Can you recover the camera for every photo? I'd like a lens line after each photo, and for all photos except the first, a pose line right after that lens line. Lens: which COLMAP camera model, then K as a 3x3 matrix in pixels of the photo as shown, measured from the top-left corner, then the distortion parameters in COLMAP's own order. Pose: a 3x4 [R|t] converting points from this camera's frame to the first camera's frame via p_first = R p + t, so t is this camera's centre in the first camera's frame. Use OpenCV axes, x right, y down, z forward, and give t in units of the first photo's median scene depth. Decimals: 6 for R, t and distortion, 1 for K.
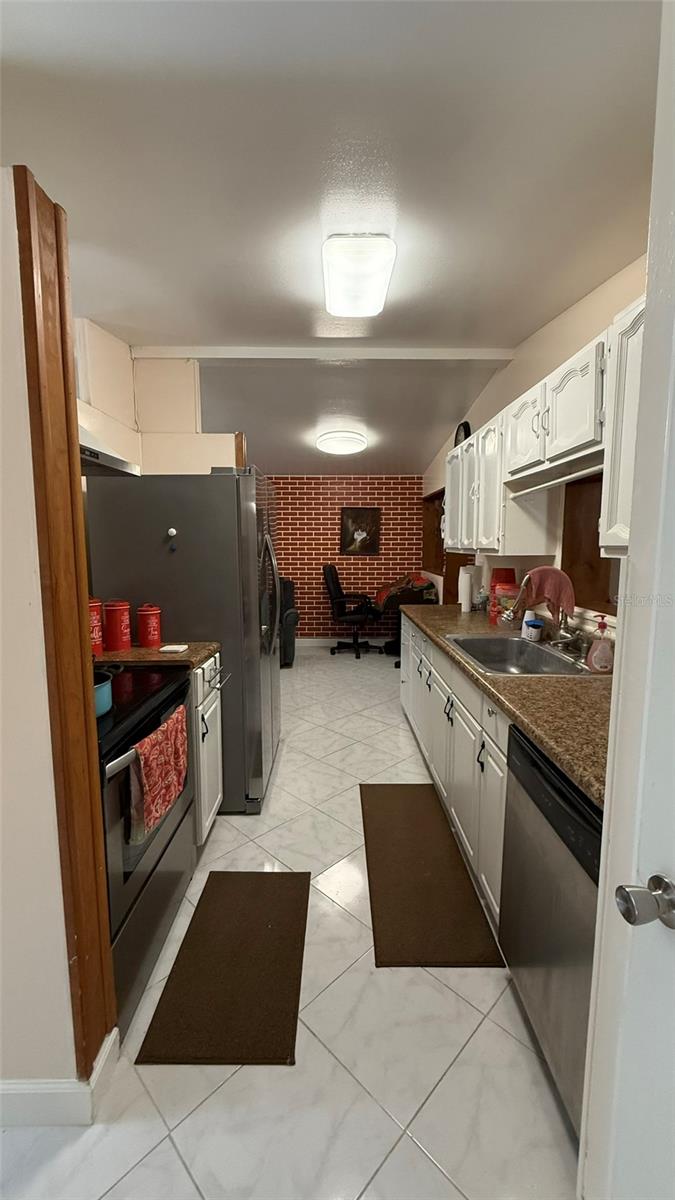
lens RADIAL K [[480.7, 0, 340.4], [0, 480.7, 598.4], [0, 0, 1]] dist [-0.000458, 0.000336]
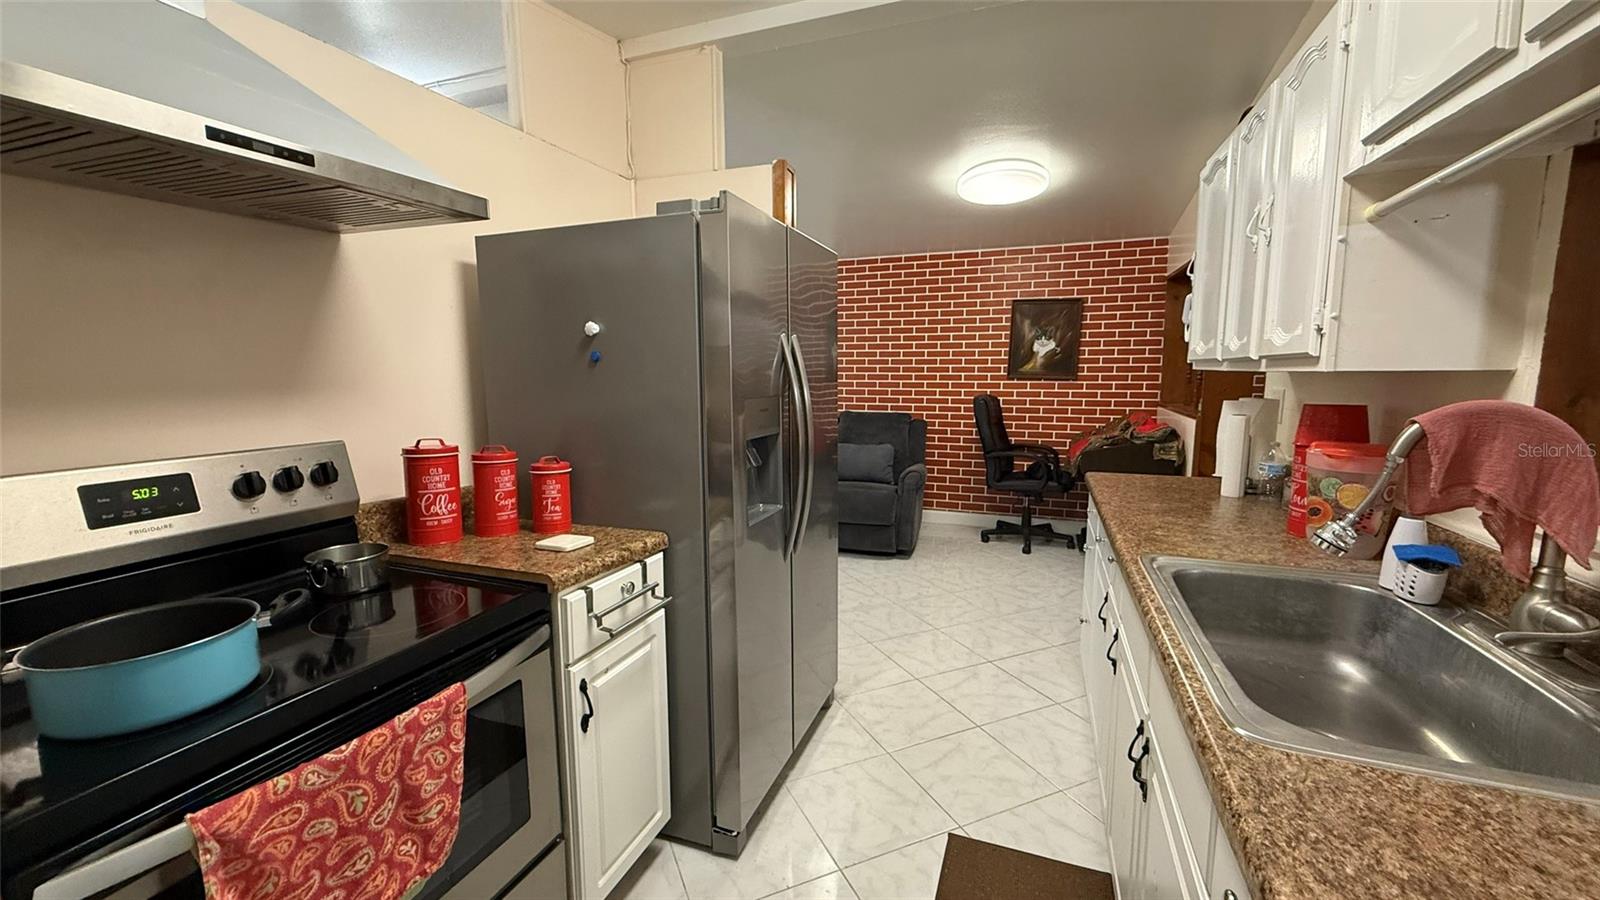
lens RADIAL K [[641.0, 0, 792.9], [0, 641.0, 453.0], [0, 0, 1]] dist [-0.000458, 0.000336]
pose [[0.927879, 0.044599, -0.370205, 0.104420], [-0.037389, 0.998946, 0.026632, -0.016976], [0.371003, -0.010870, 0.928568, 0.290130]]
